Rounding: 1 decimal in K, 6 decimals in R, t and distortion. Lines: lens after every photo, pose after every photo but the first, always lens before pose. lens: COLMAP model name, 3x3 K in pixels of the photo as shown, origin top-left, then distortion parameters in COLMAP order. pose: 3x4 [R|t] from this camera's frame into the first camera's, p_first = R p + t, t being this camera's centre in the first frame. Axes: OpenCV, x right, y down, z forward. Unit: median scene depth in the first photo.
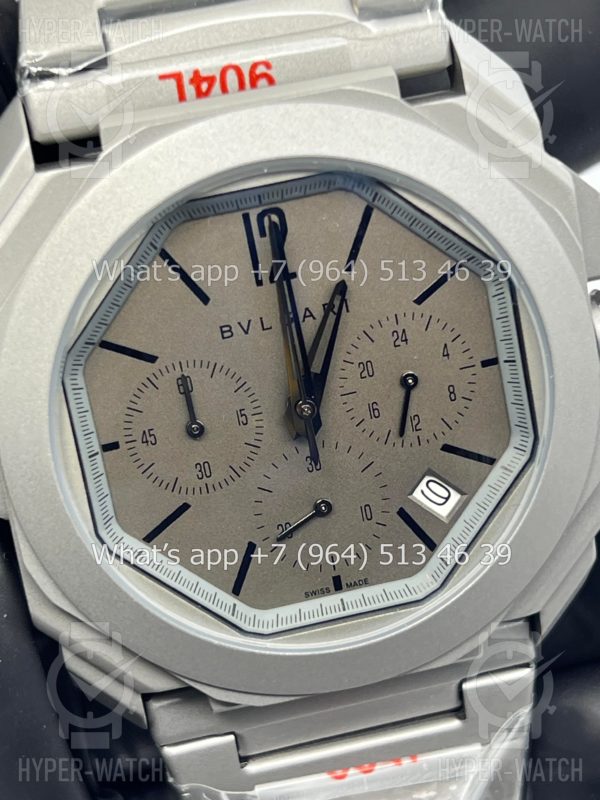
lens RADIAL K [[1841.0, 0, 300.0], [0, 1841.0, 400.0], [0, 0, 1]] dist [0.203148, 0.298125]
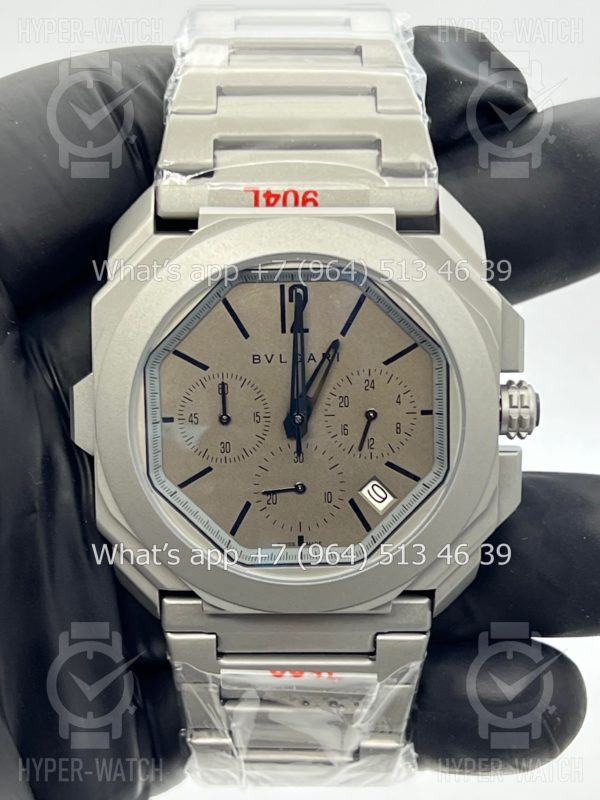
lens RADIAL K [[1841.0, 0, 300.0], [0, 1841.0, 400.0], [0, 0, 1]] dist [0.203148, 0.298125]
pose [[0.979619, 0.182153, -0.084659, 0.128830], [-0.187345, 0.980579, -0.058021, 0.076696], [0.072447, 0.072699, 0.994719, -0.500096]]
